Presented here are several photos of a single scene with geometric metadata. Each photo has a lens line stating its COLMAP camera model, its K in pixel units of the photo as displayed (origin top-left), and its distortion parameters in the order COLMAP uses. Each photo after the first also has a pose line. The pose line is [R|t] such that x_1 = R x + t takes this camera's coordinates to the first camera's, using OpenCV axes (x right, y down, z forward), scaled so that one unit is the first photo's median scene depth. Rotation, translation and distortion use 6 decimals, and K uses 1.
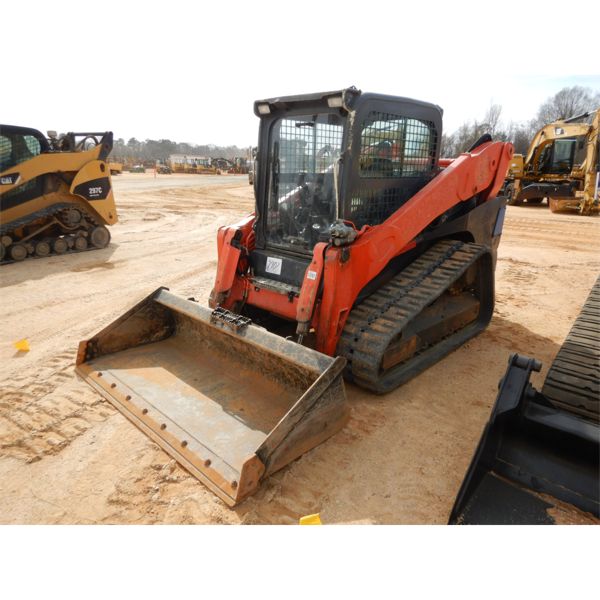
lens RADIAL K [[453.7, 0, 286.5], [0, 453.7, 299.7], [0, 0, 1]] dist [0.006922, 0.005545]
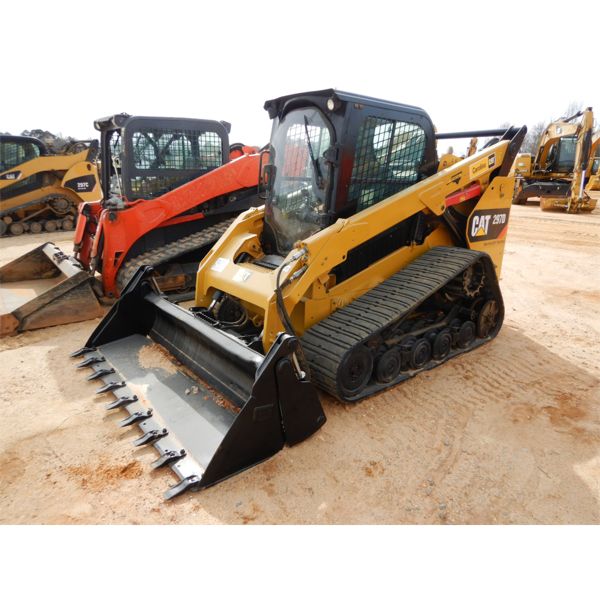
lens RADIAL K [[453.7, 0, 286.5], [0, 453.7, 299.7], [0, 0, 1]] dist [0.006922, 0.005545]
pose [[0.987181, 0.040160, -0.154471, 0.387578], [-0.040821, 0.999166, -0.001111, 0.068456], [0.154297, 0.007402, 0.987997, -0.198927]]
